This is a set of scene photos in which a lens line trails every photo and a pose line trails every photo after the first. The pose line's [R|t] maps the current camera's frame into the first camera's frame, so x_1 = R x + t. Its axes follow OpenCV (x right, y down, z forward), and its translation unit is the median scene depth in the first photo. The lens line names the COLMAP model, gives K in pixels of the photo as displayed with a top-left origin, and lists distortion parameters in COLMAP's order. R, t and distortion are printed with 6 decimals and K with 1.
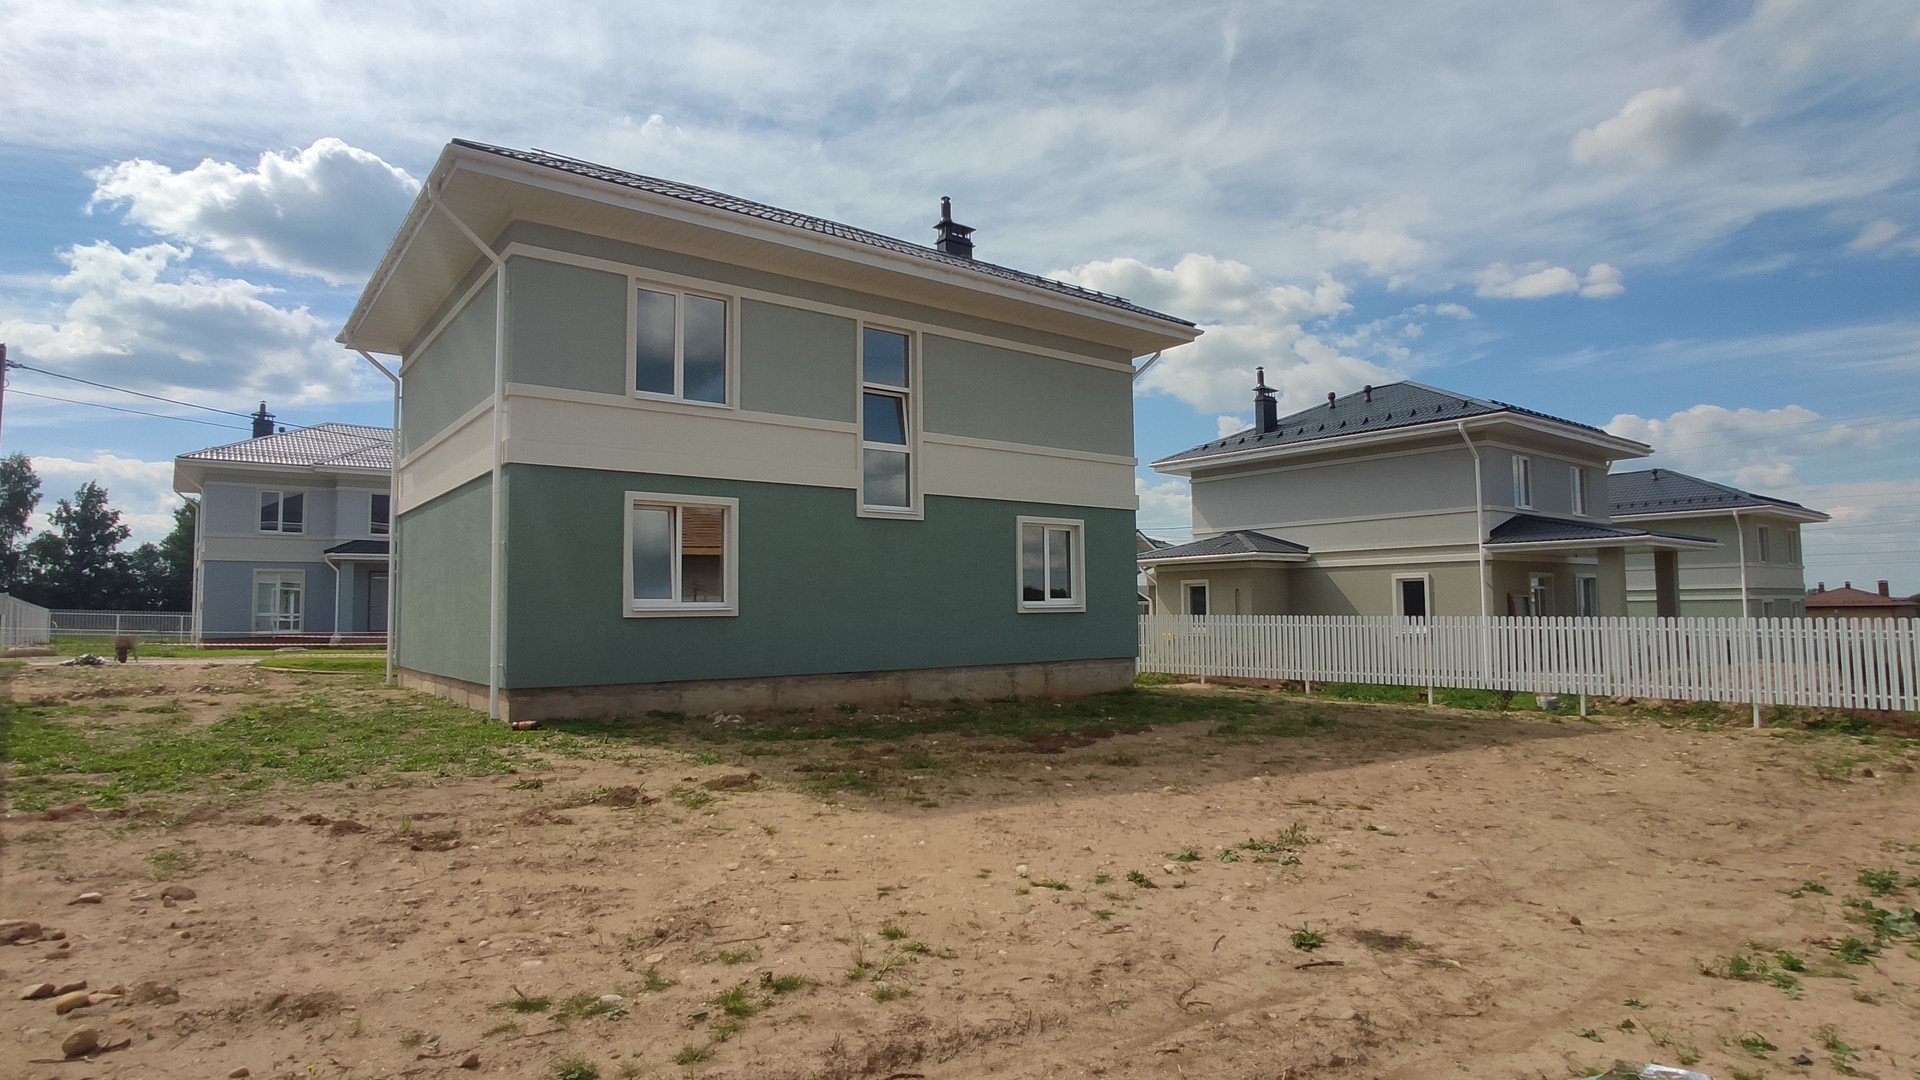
lens RADIAL K [[1004.5, 0, 960.0], [0, 1004.5, 540.0], [0, 0, 1]] dist [0.002711, 0.000194]
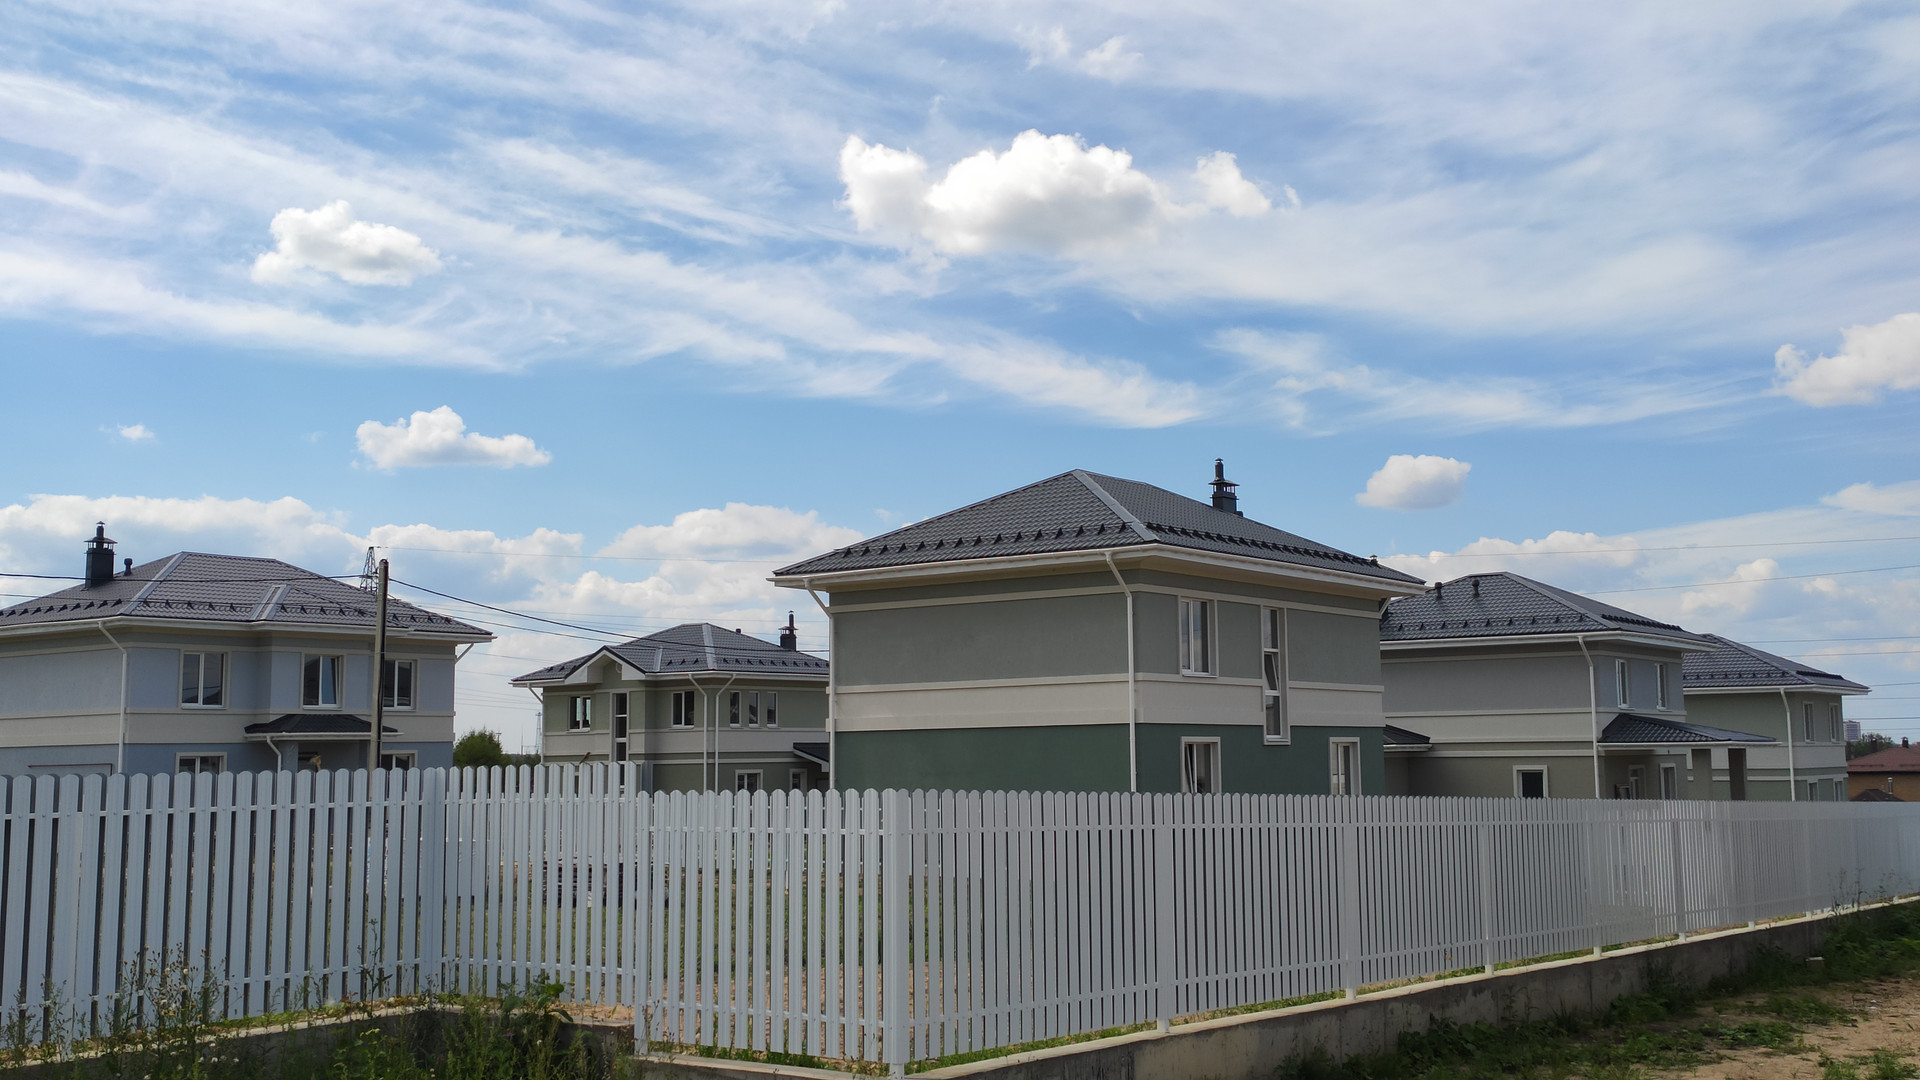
lens RADIAL K [[1876.7, 0, 960.0], [0, 1876.7, 540.0], [0, 0, 1]] dist [0.043408, 0.001315]
pose [[0.967825, 0.027283, 0.250141, -0.874548], [-0.014075, 0.998418, -0.054439, -0.118379], [-0.251230, 0.049167, 0.966678, -1.091411]]
